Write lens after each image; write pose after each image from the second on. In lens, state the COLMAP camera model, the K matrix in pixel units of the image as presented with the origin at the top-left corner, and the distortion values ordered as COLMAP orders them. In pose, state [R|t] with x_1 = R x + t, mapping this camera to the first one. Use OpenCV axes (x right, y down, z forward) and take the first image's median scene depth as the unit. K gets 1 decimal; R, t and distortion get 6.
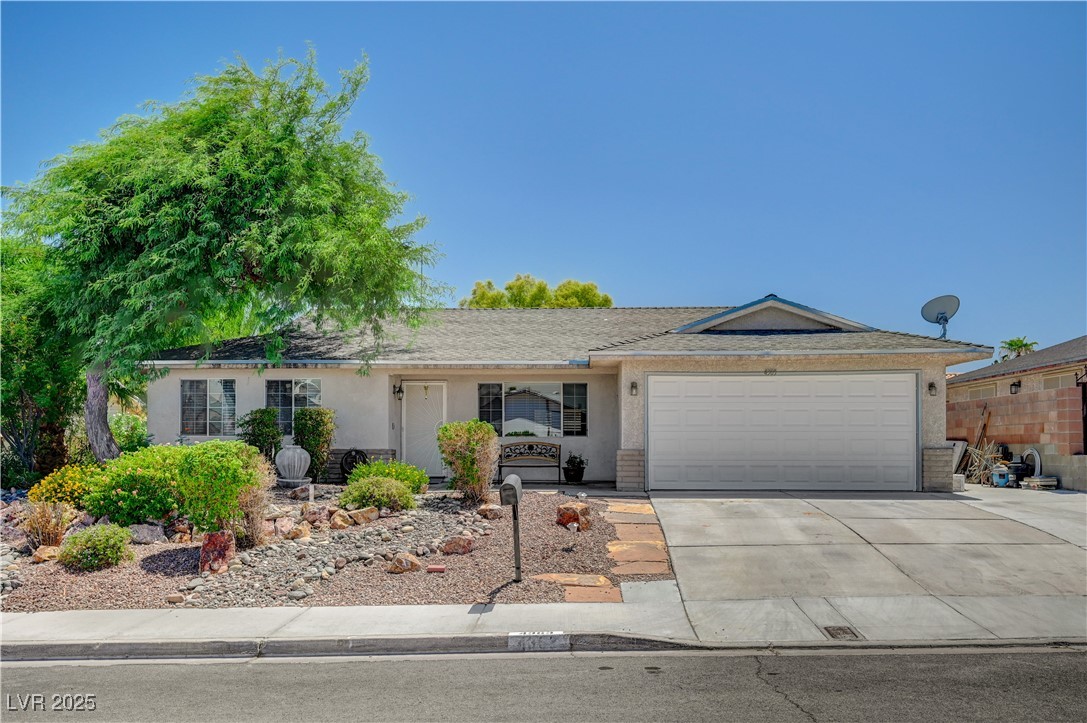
lens RADIAL K [[937.1, 0, 544.5], [0, 937.1, 362.2], [0, 0, 1]] dist [0.007883, 0.007714]
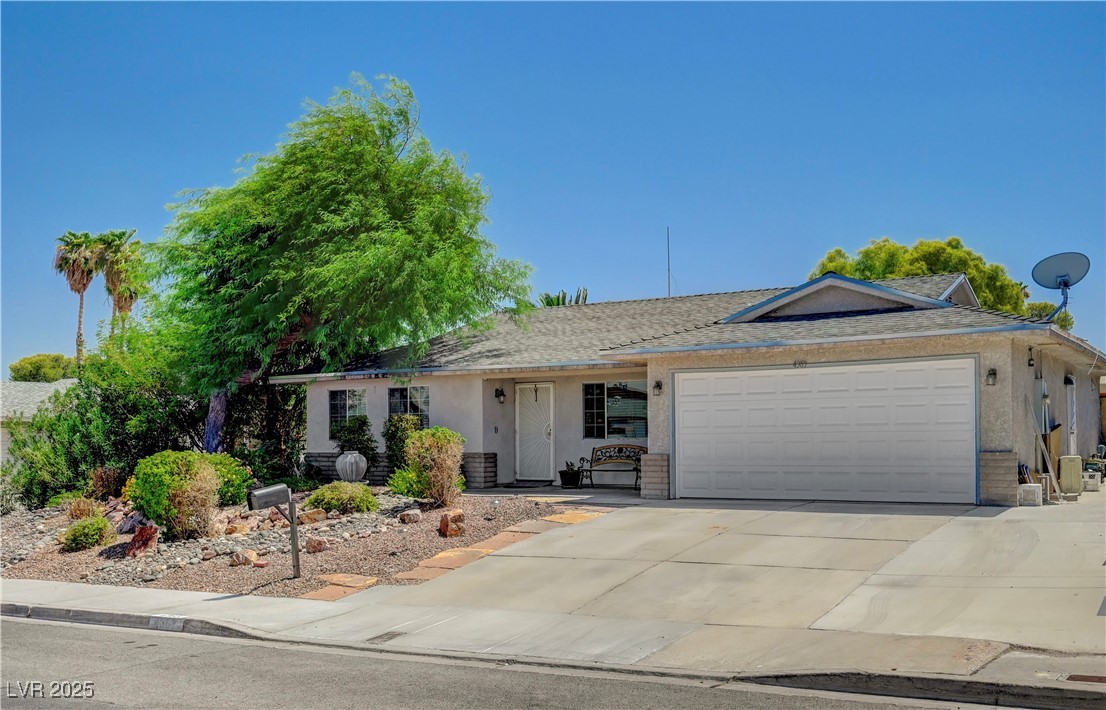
lens RADIAL K [[1080.5, 0, 553.8], [0, 1080.5, 354.3], [0, 0, 1]] dist [-0.032520, 0.000000]
pose [[0.876273, -0.046435, -0.479573, 0.514346], [0.051777, 0.998657, -0.002091, -0.008061], [0.479025, -0.022999, 0.877500, 0.016735]]
